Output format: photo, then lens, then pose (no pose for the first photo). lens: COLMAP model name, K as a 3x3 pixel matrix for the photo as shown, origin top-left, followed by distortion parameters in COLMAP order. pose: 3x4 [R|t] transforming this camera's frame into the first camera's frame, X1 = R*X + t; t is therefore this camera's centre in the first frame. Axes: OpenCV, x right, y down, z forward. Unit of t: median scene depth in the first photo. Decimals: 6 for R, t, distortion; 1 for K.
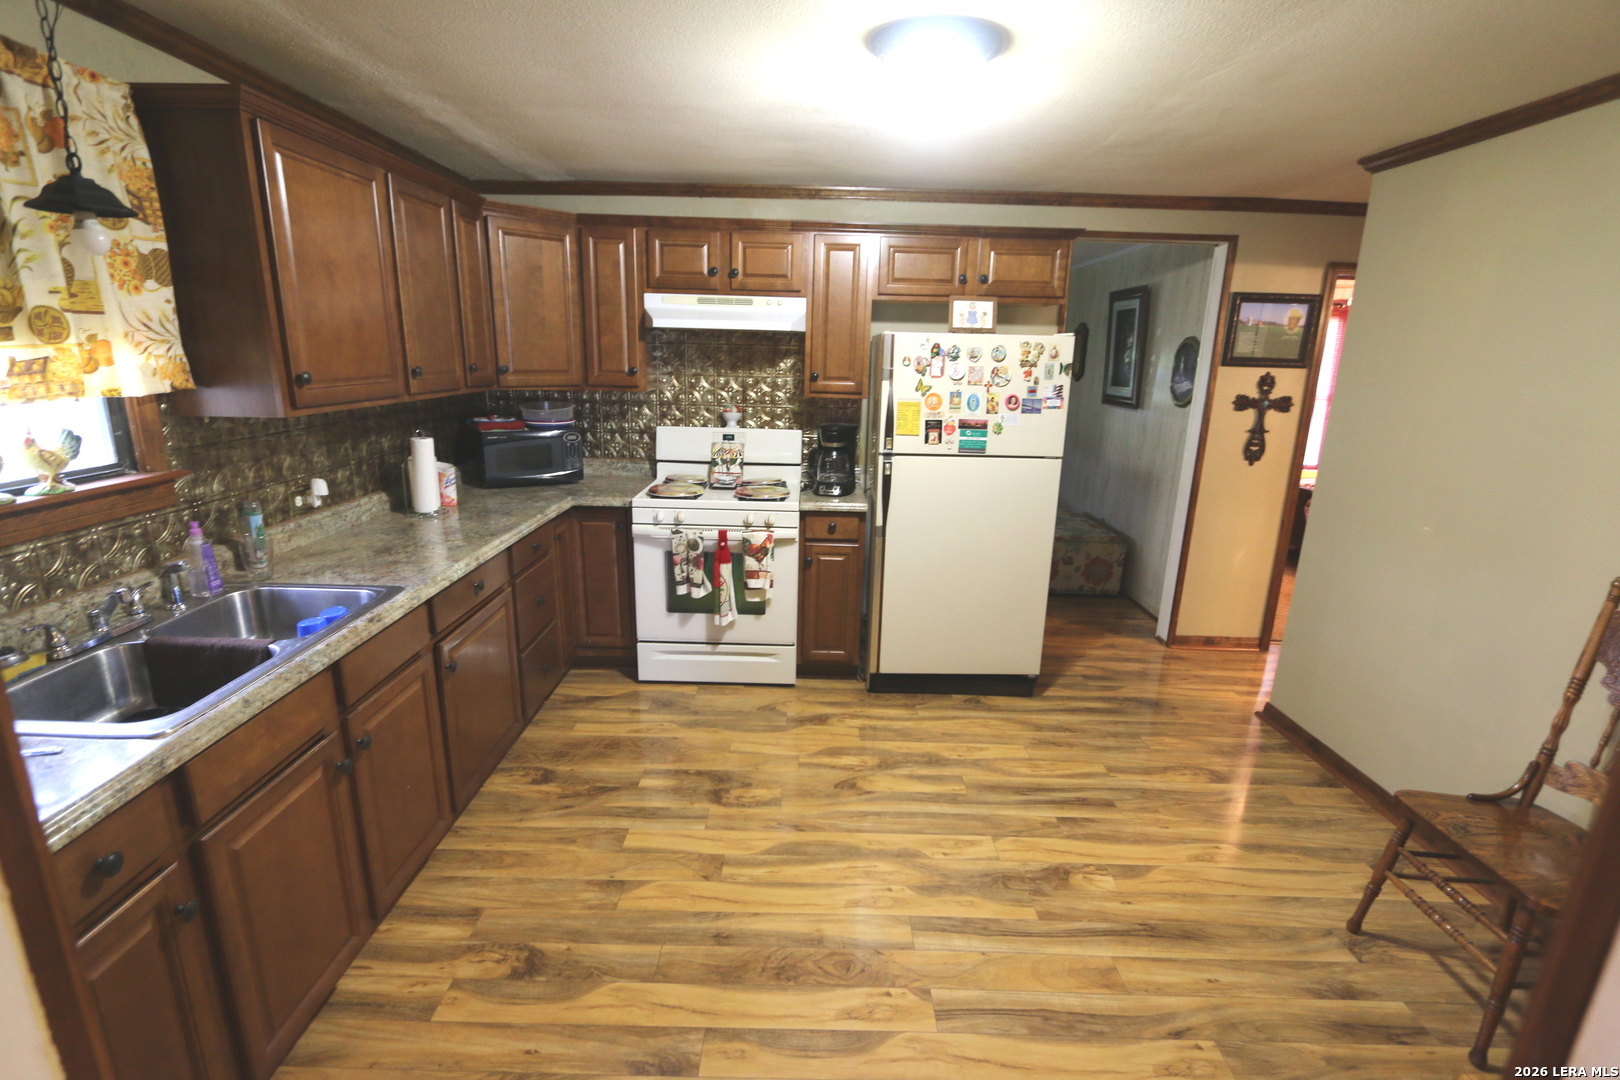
lens RADIAL K [[737.0, 0, 812.1], [0, 737.0, 540.7], [0, 0, 1]] dist [-0.018848, -0.000596]
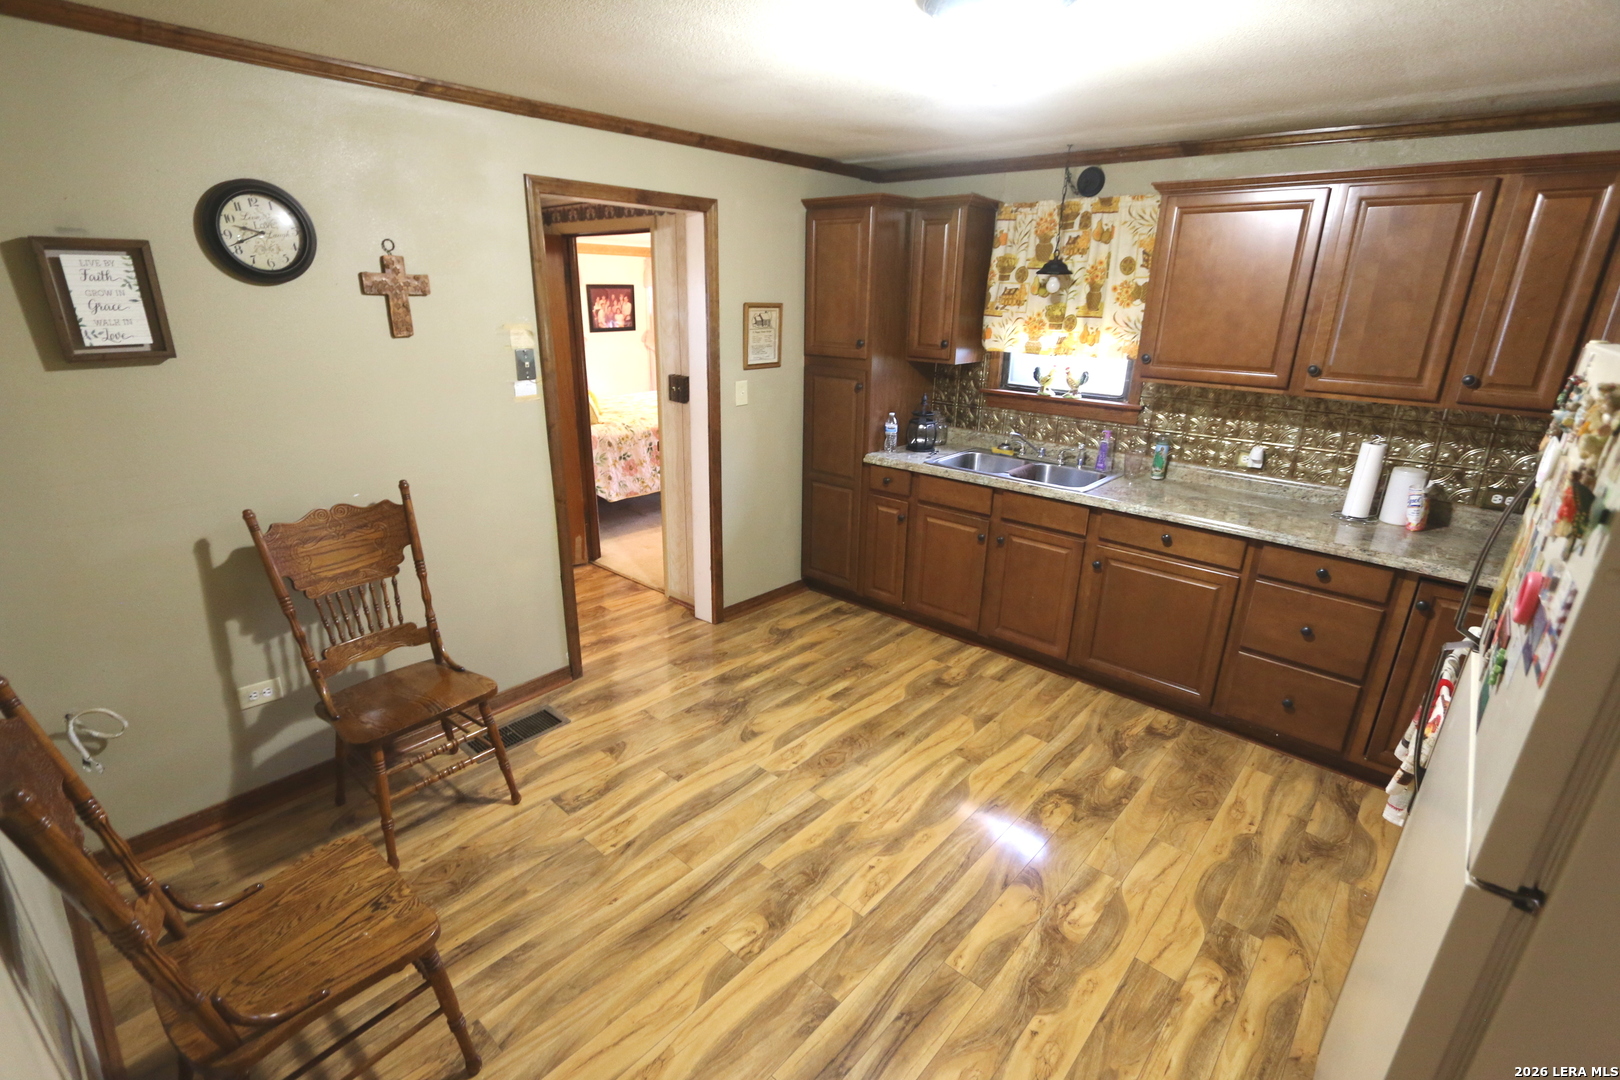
lens RADIAL K [[737.0, 0, 810.6], [0, 737.0, 553.6], [0, 0, 1]] dist [-0.018848, -0.000596]
pose [[-0.658772, 0.215170, -0.720917, 0.979832], [-0.222966, 0.859344, 0.460232, -0.415116], [0.718544, 0.463928, -0.518136, 1.451761]]
